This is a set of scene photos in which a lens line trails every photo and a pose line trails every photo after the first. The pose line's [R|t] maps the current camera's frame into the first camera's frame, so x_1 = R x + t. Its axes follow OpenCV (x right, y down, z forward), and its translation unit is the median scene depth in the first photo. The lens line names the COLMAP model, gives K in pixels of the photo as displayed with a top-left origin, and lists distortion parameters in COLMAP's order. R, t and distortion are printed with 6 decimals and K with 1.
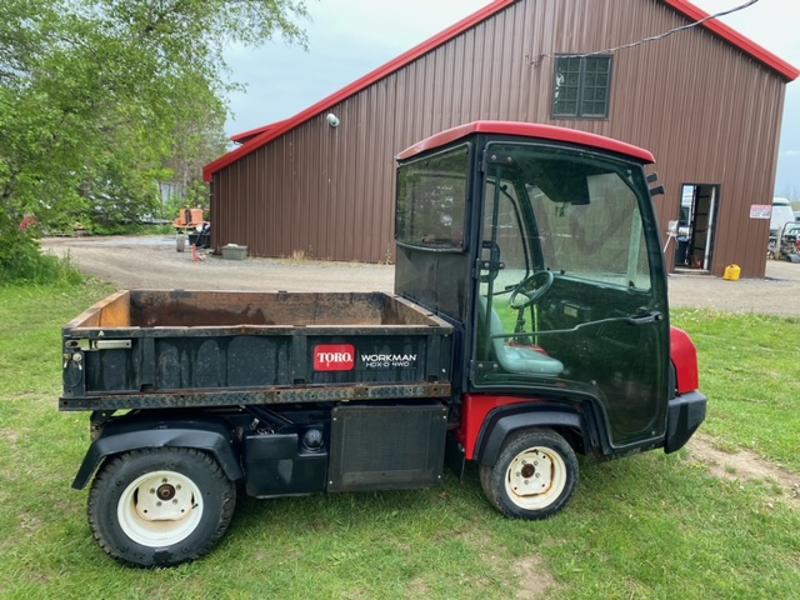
lens RADIAL K [[604.2, 0, 402.7], [0, 604.2, 296.1], [0, 0, 1]] dist [0.027303, -0.015017]
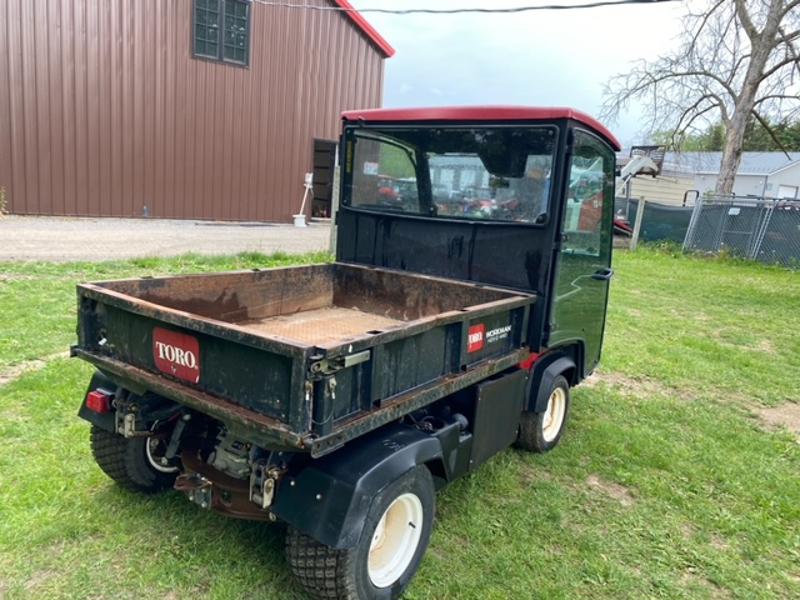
lens RADIAL K [[604.2, 0, 398.4], [0, 604.2, 299.9], [0, 0, 1]] dist [0.027303, -0.015017]
pose [[0.772076, -0.097270, 0.628043, -0.580684], [0.036793, 0.993402, 0.108625, -0.050424], [-0.634464, -0.060760, 0.770560, 0.230251]]
